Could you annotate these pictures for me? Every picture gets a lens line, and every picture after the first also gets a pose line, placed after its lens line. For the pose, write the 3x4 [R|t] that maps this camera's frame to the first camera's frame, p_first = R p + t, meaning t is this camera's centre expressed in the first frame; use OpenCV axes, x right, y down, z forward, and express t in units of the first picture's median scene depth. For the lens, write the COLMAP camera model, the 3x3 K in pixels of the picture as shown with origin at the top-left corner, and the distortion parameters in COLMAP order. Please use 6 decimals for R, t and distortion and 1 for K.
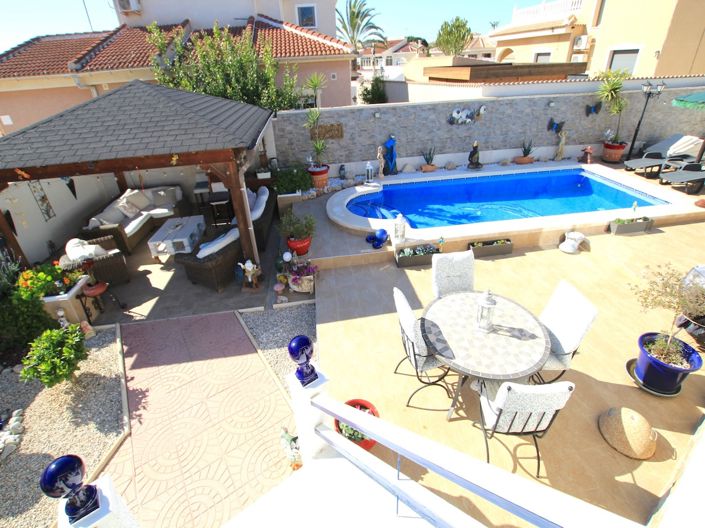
lens RADIAL K [[342.5, 0, 353.4], [0, 342.5, 243.9], [0, 0, 1]] dist [-0.033116, 0.000503]
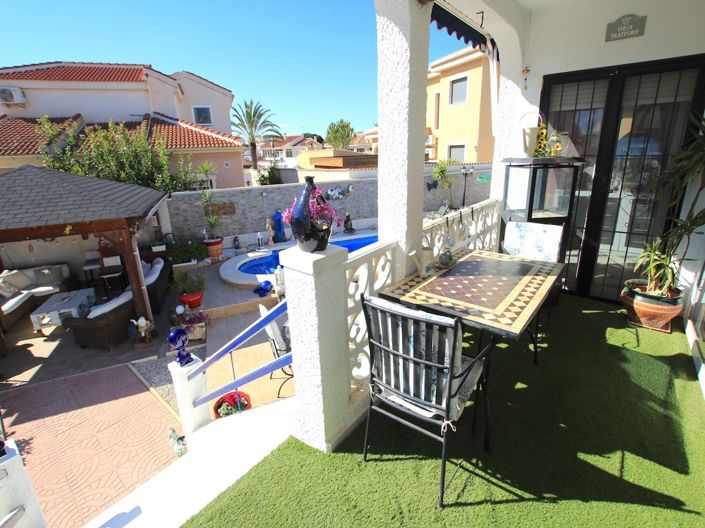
lens RADIAL K [[340.5, 0, 365.1], [0, 340.5, 251.9], [0, 0, 1]] dist [-0.030739, 0.002034]
pose [[0.957750, -0.065679, 0.280003, 0.068742], [0.123507, 0.973158, -0.194188, 0.103863], [-0.259733, 0.220566, 0.940154, -0.183873]]
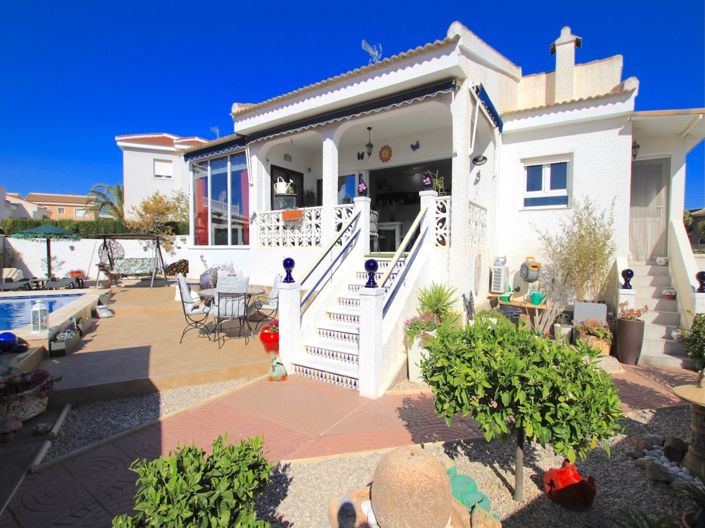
lens RADIAL K [[337.0, 0, 350.6], [0, 337.0, 269.3], [0, 0, 1]] dist [-0.023087, 0.000011]
pose [[-0.363513, -0.004805, 0.931577, -0.670934], [0.457869, 0.869949, 0.183153, 0.040400], [-0.811304, 0.493119, -0.314037, 0.414565]]
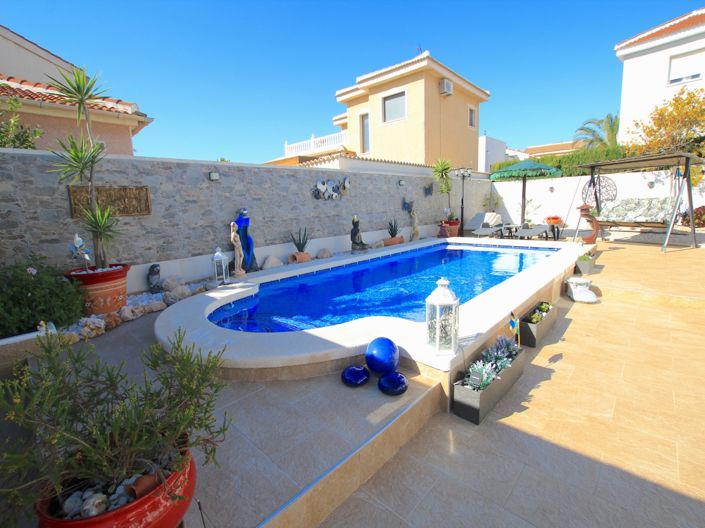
lens RADIAL K [[326.7, 0, 358.9], [0, 326.7, 258.1], [0, 0, 1]] dist [-0.025034, 0.000377]
pose [[0.765778, -0.083452, 0.637668, -0.119758], [0.310050, 0.916609, -0.252383, -0.031028], [-0.563430, 0.390978, 0.727793, 0.555711]]
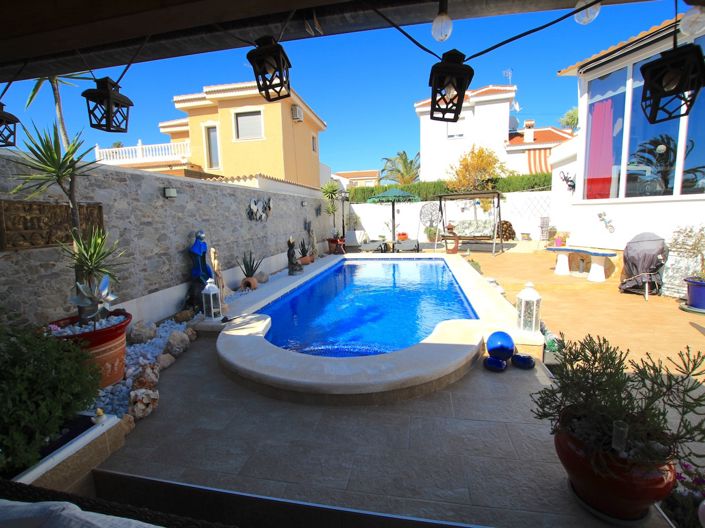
lens RADIAL K [[326.4, 0, 353.7], [0, 326.4, 258.4], [0, 0, 1]] dist [-0.024003, 0.000018]
pose [[0.310935, -0.082856, 0.946813, -0.319668], [0.468598, 0.880060, -0.076874, -0.153512], [-0.826882, 0.467578, 0.312468, 0.755413]]
